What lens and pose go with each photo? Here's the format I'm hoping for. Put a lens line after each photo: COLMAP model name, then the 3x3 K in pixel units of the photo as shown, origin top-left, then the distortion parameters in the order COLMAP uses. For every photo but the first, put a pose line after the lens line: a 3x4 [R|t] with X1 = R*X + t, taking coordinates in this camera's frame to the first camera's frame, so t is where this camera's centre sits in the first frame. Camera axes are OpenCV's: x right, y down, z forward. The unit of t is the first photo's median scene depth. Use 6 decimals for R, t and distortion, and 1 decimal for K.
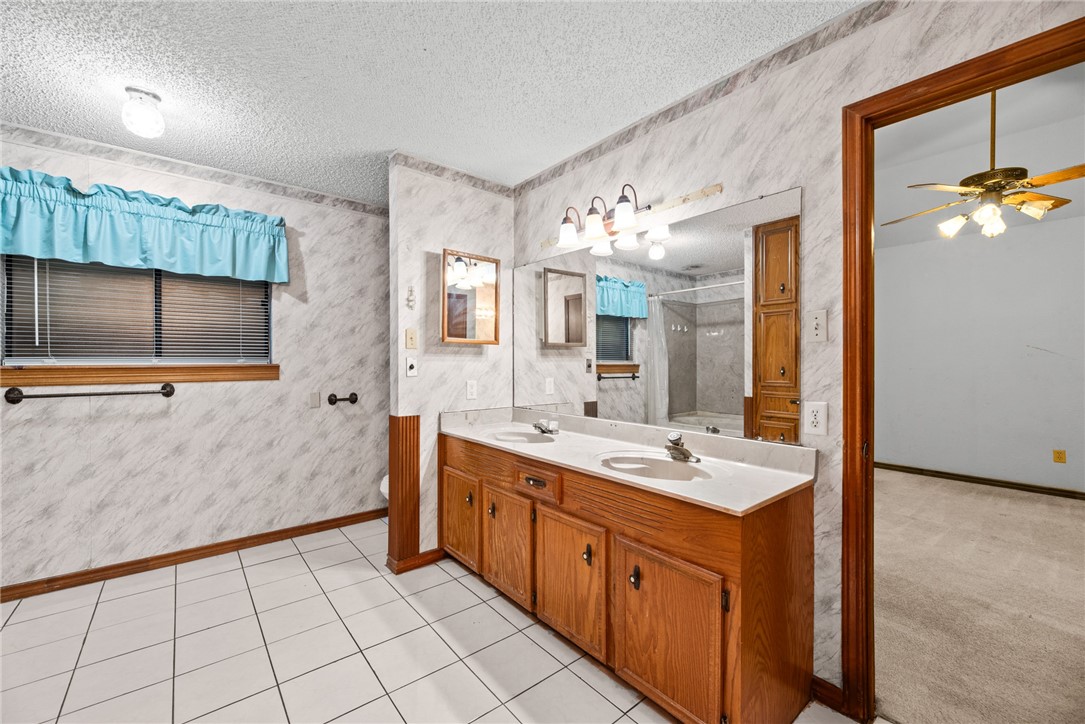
lens RADIAL K [[437.1, 0, 542.0], [0, 437.1, 362.5], [0, 0, 1]] dist [0.002764, -0.000276]
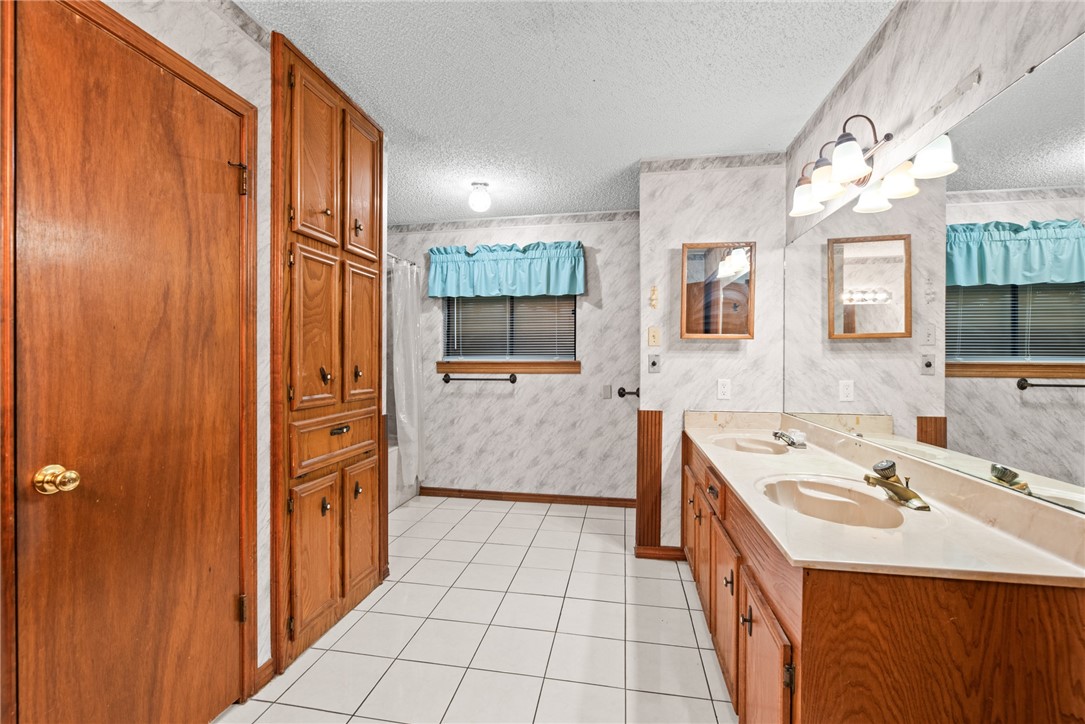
lens RADIAL K [[466.9, 0, 540.5], [0, 466.9, 359.8], [0, 0, 1]] dist [0.001083, -0.000051]
pose [[0.649565, 0.001081, -0.760305, 0.357485], [-0.003128, 0.999994, -0.001250, 0.003138], [0.760300, 0.003190, 0.649565, 0.073957]]
